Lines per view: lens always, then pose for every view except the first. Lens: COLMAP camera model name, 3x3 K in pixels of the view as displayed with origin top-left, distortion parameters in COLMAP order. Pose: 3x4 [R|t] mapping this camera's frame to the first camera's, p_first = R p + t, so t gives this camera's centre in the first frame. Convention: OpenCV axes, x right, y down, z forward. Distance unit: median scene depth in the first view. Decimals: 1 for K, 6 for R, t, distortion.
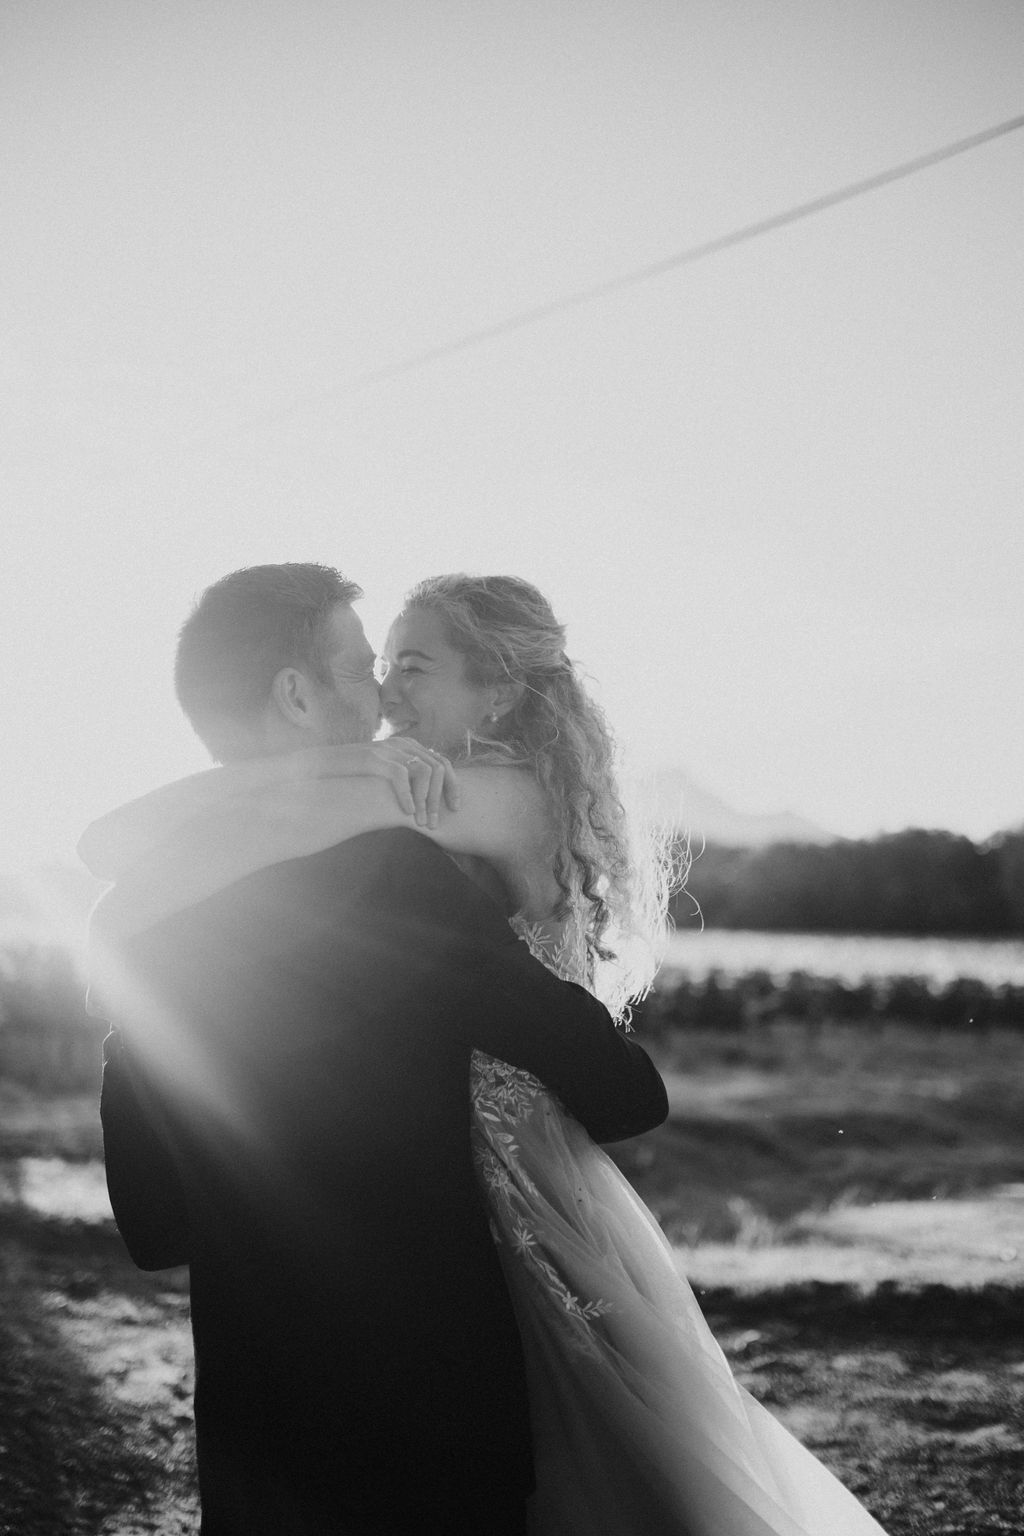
lens RADIAL K [[1739.4, 0, 512.0], [0, 1739.4, 768.0], [0, 0, 1]] dist [0.009458, 0.026778]
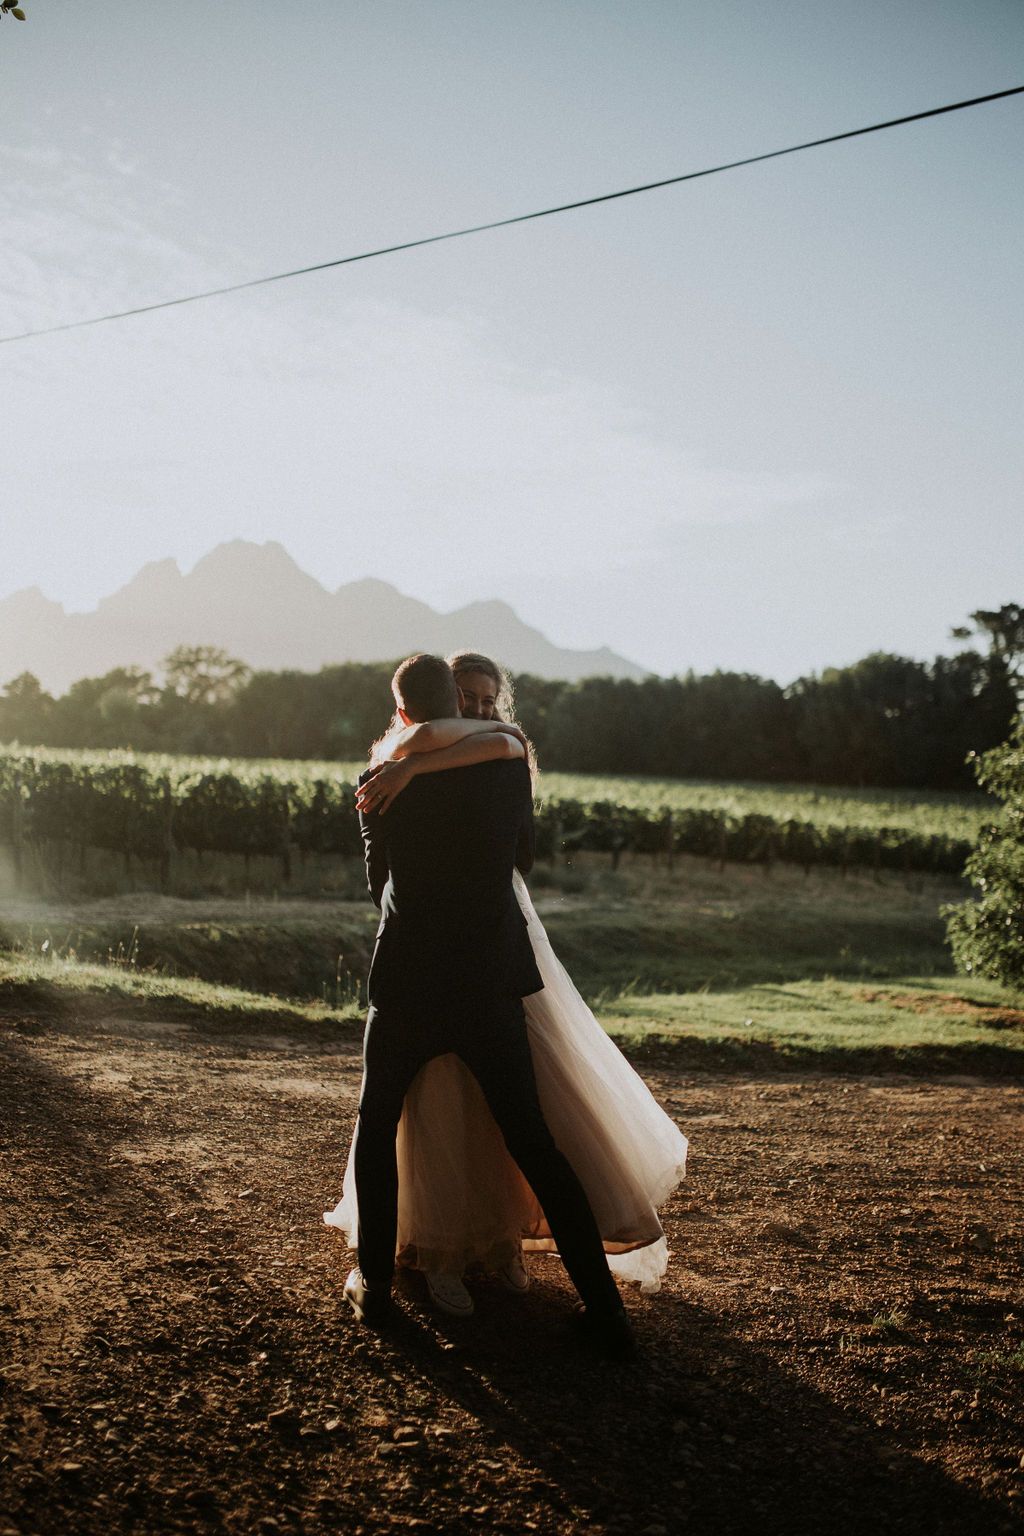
lens RADIAL K [[1739.4, 0, 512.0], [0, 1739.4, 768.0], [0, 0, 1]] dist [0.009458, 0.026778]
pose [[0.993706, 0.033363, 0.106935, -0.014742], [-0.043570, 0.994563, 0.094581, -0.009916], [-0.103198, -0.098645, 0.989757, -0.105288]]
